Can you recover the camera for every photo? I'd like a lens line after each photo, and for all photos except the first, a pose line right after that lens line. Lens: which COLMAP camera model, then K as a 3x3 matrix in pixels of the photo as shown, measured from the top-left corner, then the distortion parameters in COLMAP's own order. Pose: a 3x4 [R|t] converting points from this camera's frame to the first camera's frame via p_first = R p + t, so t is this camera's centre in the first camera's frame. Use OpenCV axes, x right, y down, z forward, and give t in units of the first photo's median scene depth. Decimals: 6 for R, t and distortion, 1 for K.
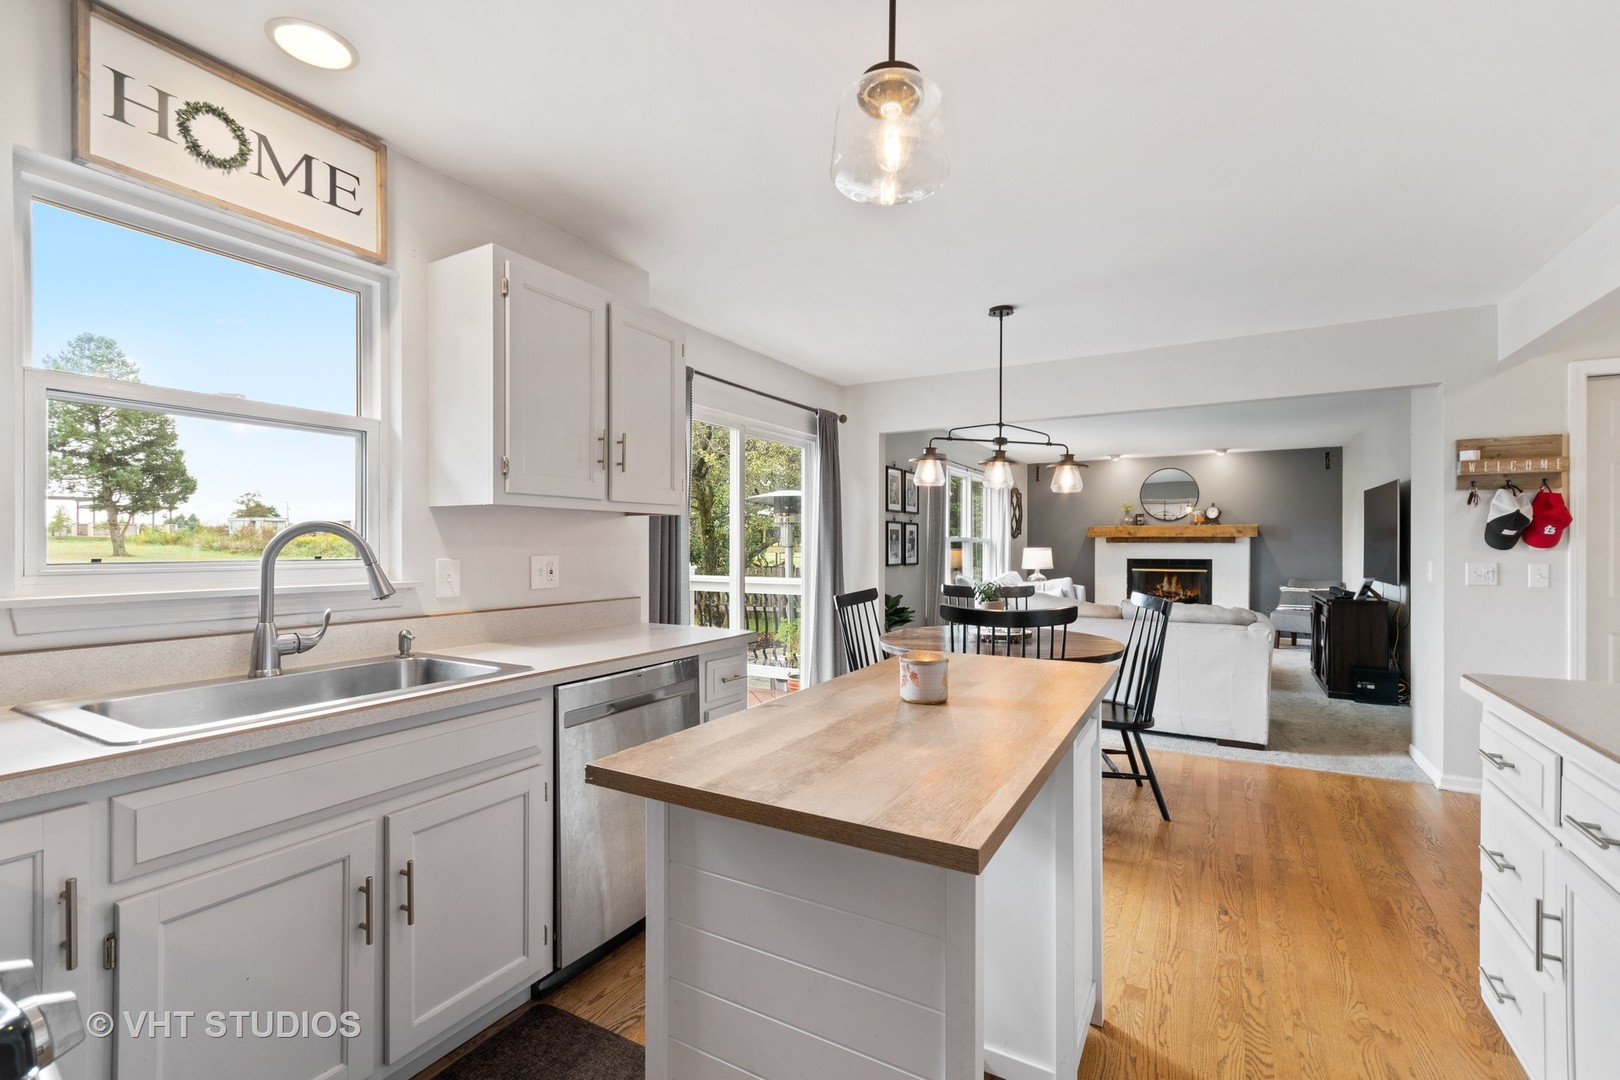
lens RADIAL K [[721.8, 0, 805.8], [0, 721.8, 551.4], [0, 0, 1]] dist [0.005599, 0.001226]
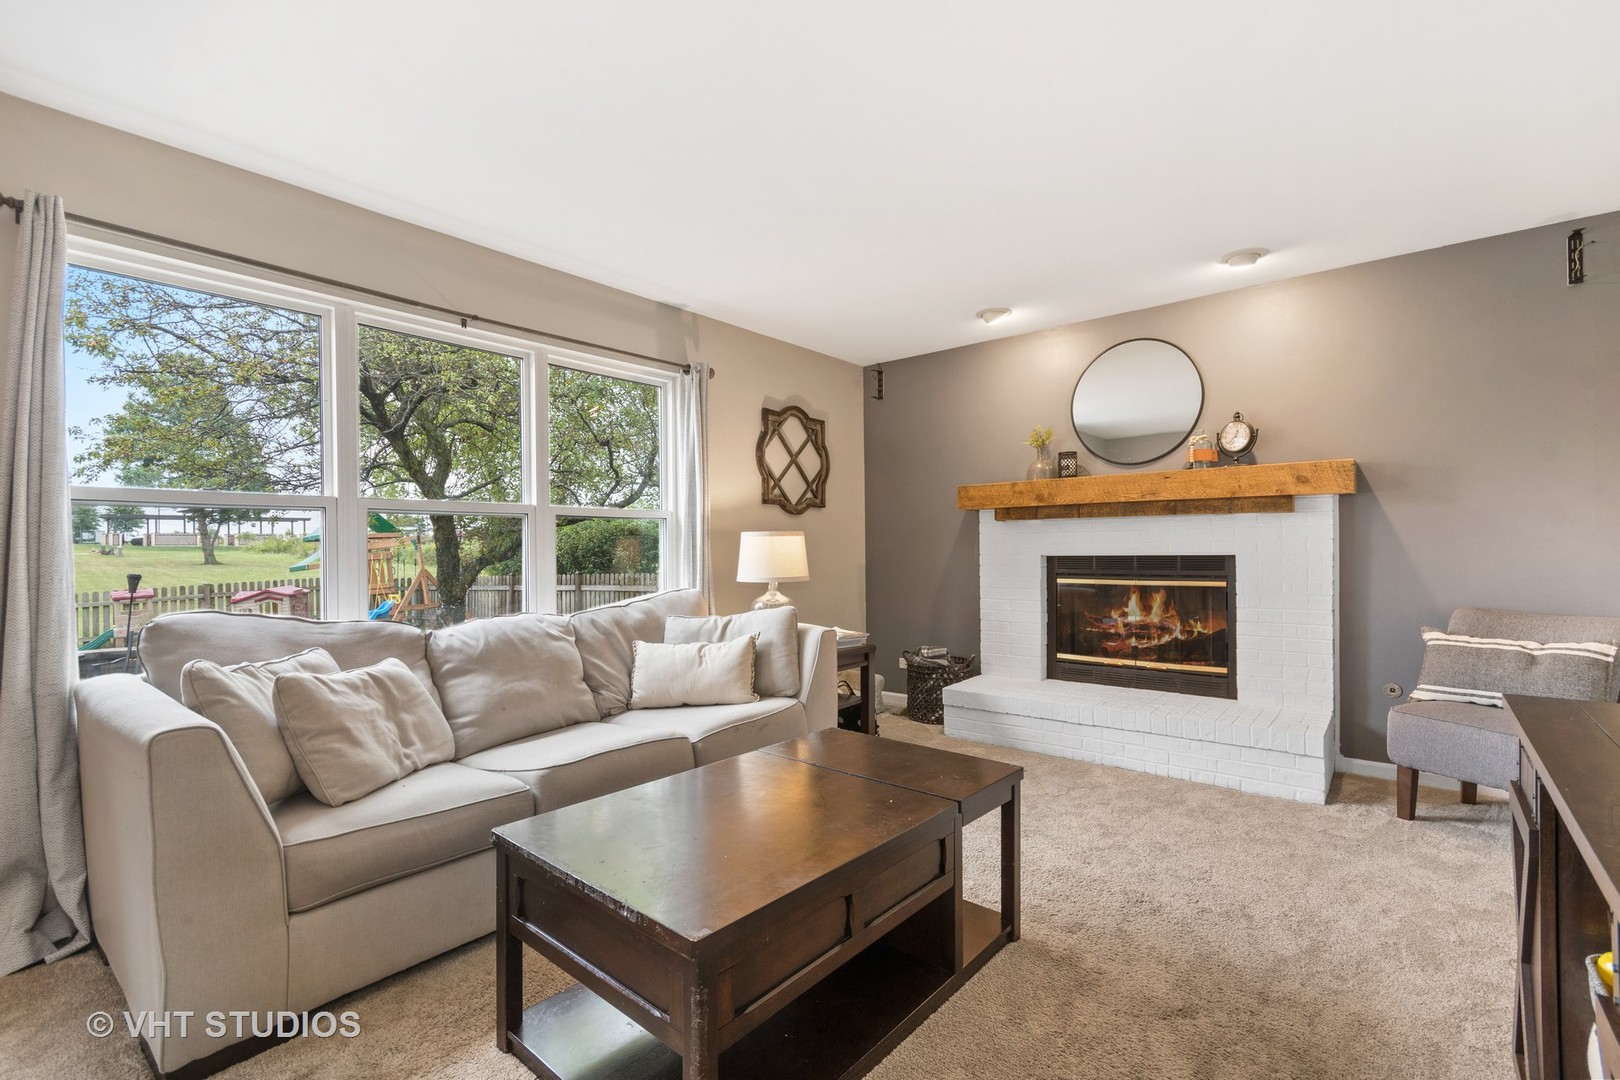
lens RADIAL K [[721.8, 0, 812.7], [0, 721.8, 546.1], [0, 0, 1]] dist [0.005599, 0.001226]
pose [[0.984723, -0.012855, -0.173655, 0.091000], [0.011001, 0.999872, -0.011634, 0.001939], [0.173782, 0.009546, 0.984738, 0.128863]]
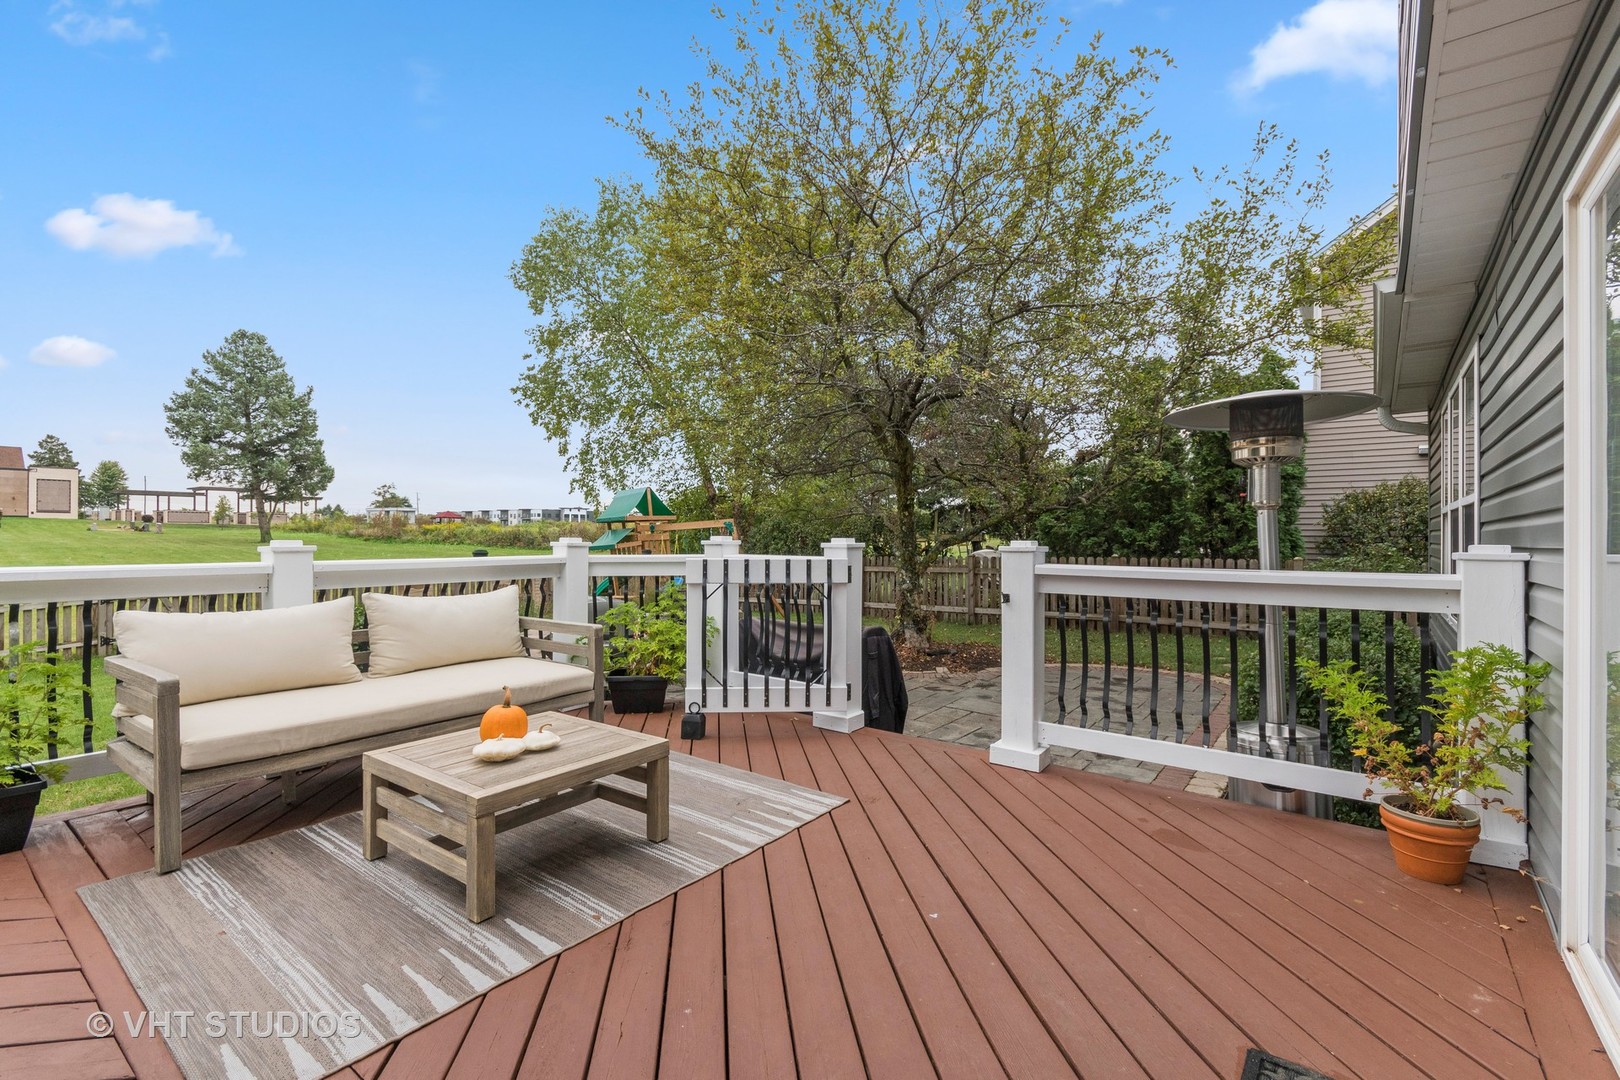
lens RADIAL K [[721.8, 0, 812.7], [0, 721.8, 531.2], [0, 0, 1]] dist [0.005599, 0.001226]
pose [[0.992191, 0.003697, -0.124670, -0.038458], [-0.005843, 0.999841, -0.016857, 0.002905], [0.124588, 0.017454, 0.992055, 0.068555]]
